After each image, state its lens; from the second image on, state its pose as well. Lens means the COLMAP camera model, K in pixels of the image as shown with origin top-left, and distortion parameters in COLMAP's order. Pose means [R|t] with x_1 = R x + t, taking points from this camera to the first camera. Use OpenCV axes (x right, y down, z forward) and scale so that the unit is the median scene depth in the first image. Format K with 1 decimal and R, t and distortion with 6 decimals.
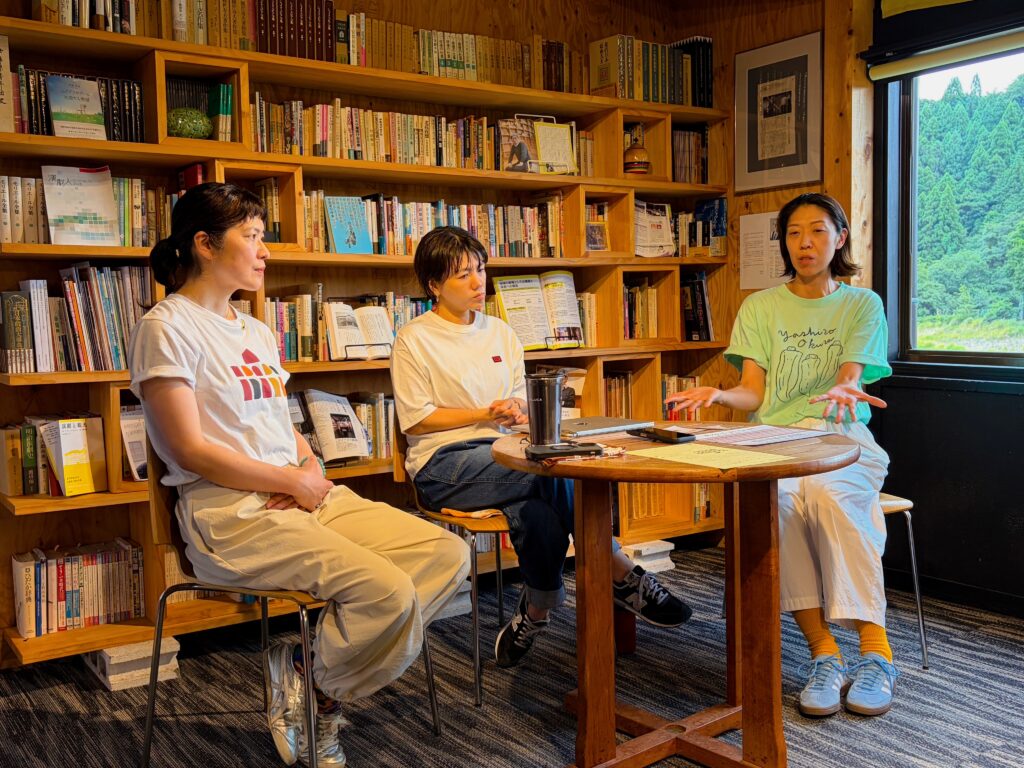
lens RADIAL K [[998.9, 0, 512.0], [0, 998.9, 384.0], [0, 0, 1]] dist [0.204412, -0.519501]
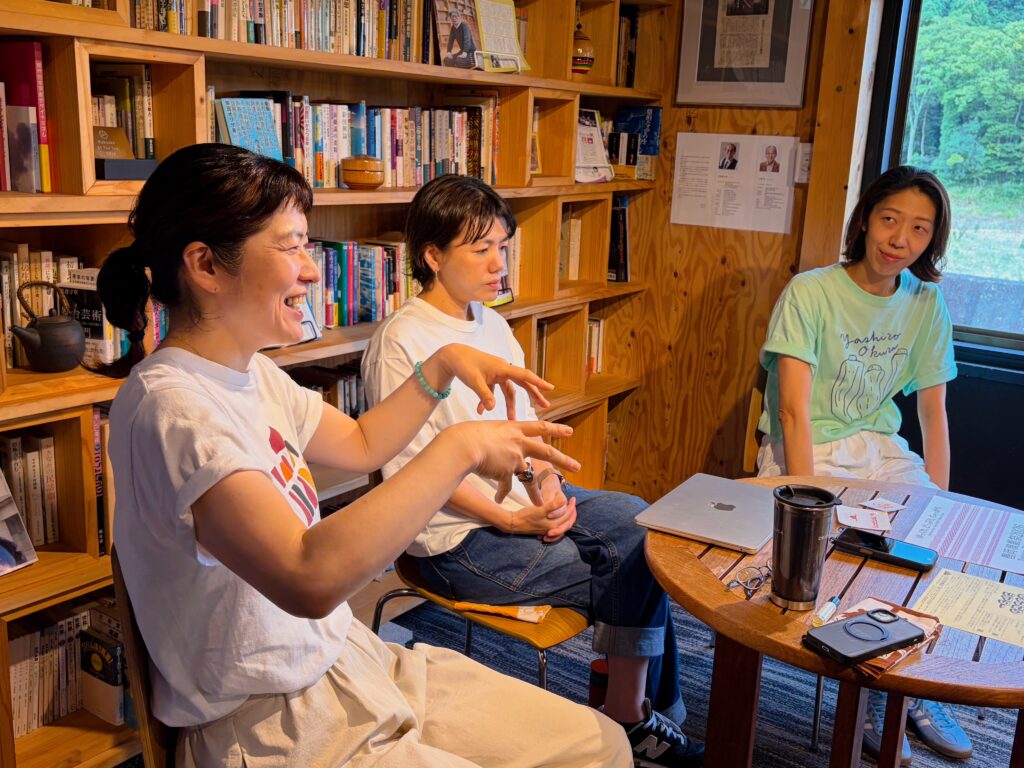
lens RADIAL K [[1015.8, 0, 502.3], [0, 1015.8, 383.8], [0, 0, 1]] dist [0.093436, -0.228652]
pose [[0.941473, -0.022141, 0.336360, -0.216043], [-0.034342, 0.986349, 0.161050, -0.106030], [-0.335334, -0.163176, 0.927860, 0.278072]]
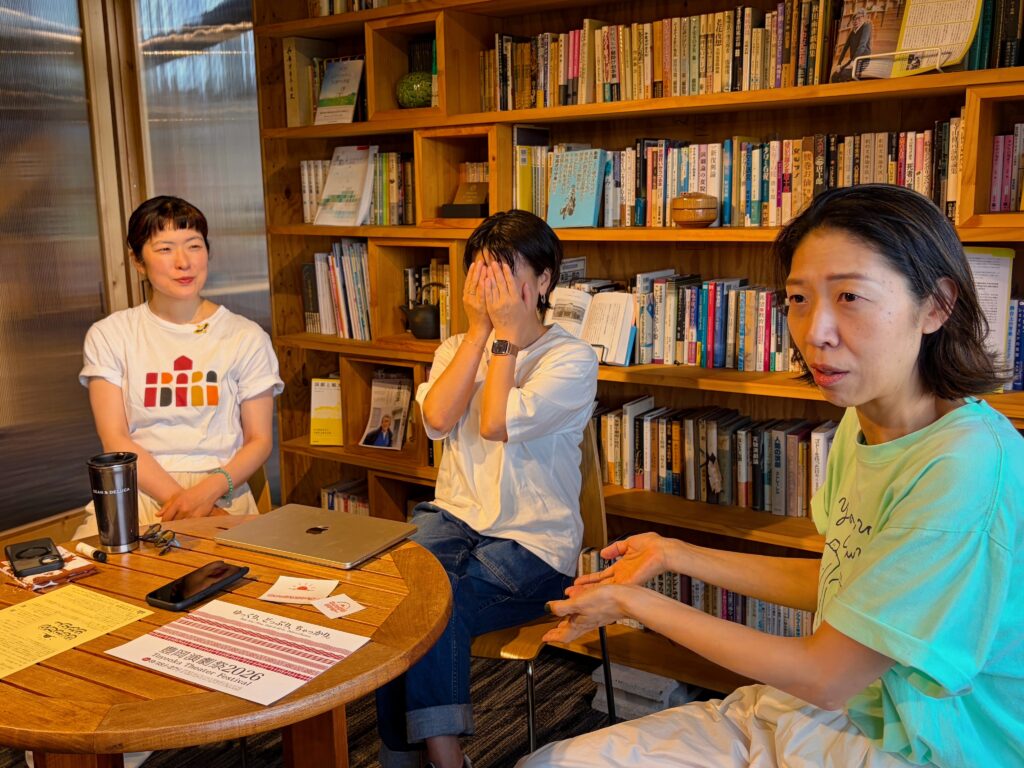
lens RADIAL K [[1025.7, 0, 446.2], [0, 1025.7, 383.6], [0, 0, 1]] dist [0.021823, -0.014475]
pose [[0.329638, 0.189817, -0.924829, 0.512826], [-0.047170, 0.981668, 0.184670, -0.137489], [0.942928, -0.017250, 0.332549, 0.583730]]
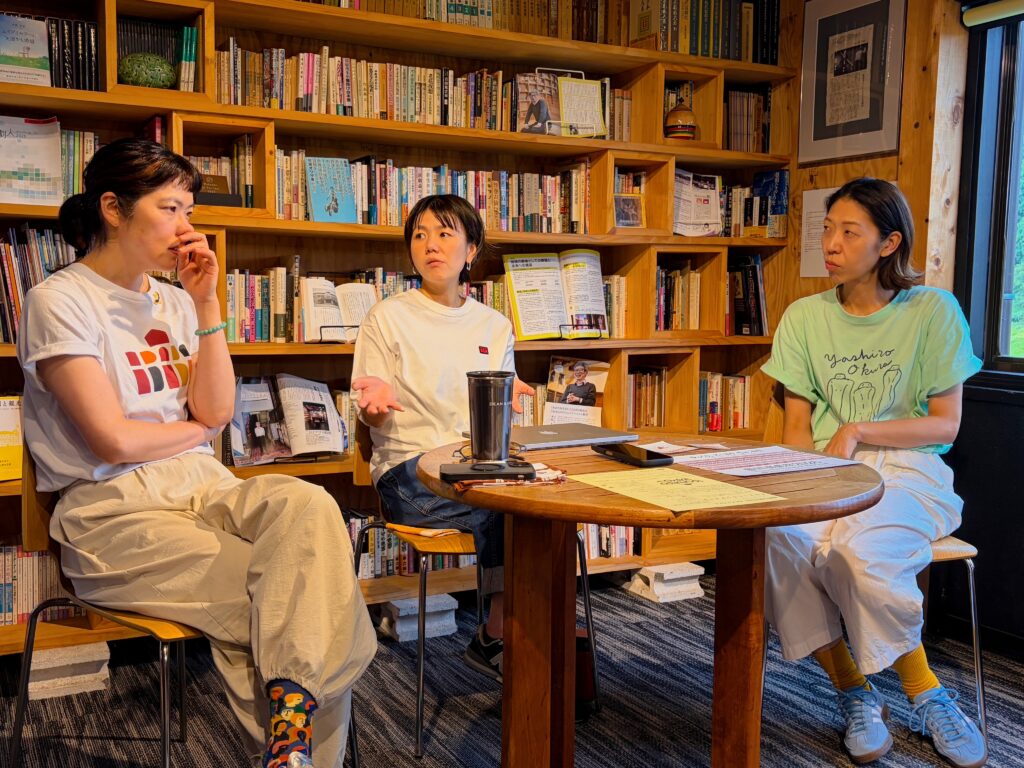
lens RADIAL K [[1005.5, 0, 482.0], [0, 1005.5, 386.0], [0, 0, 1]] dist [0.123939, -0.238964]
pose [[0.990943, 0.044425, -0.126721, 0.081351], [-0.042013, 0.998883, 0.021640, -0.009677], [0.127541, -0.016120, 0.991702, 0.121159]]
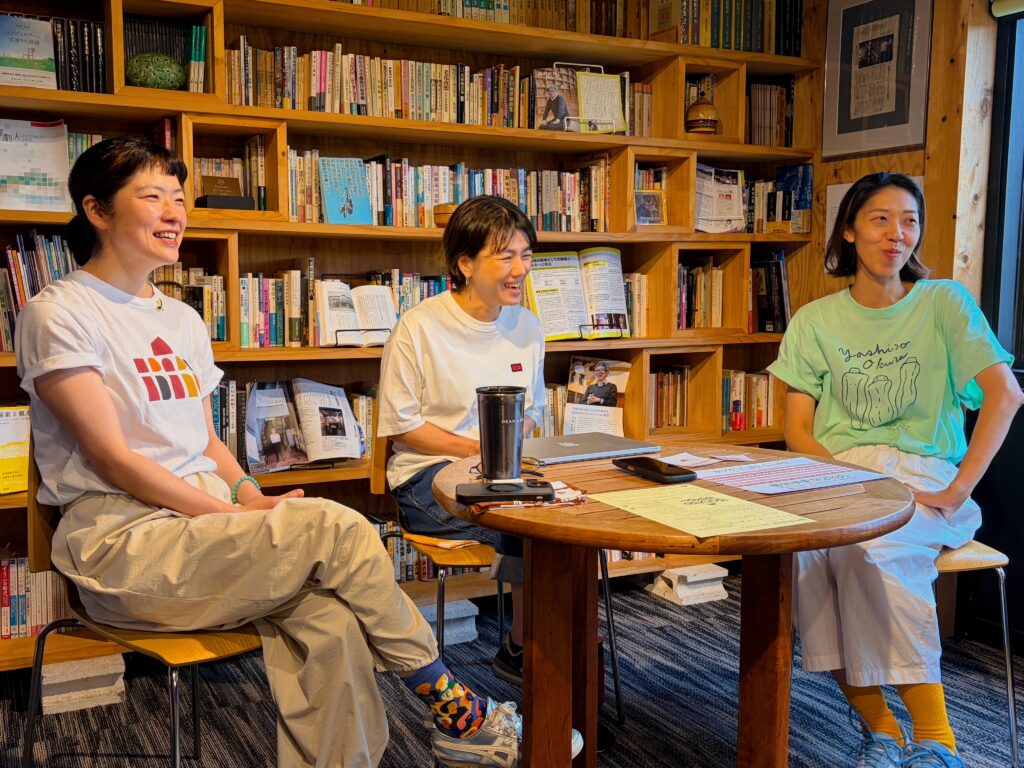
lens RADIAL K [[1005.5, 0, 499.7], [0, 1005.5, 388.1], [0, 0, 1]] dist [0.115931, -0.208548]
pose [[0.990752, 0.038731, -0.130040, 0.081109], [-0.034196, 0.998733, 0.036932, -0.022642], [0.131305, -0.032143, 0.990821, 0.136219]]
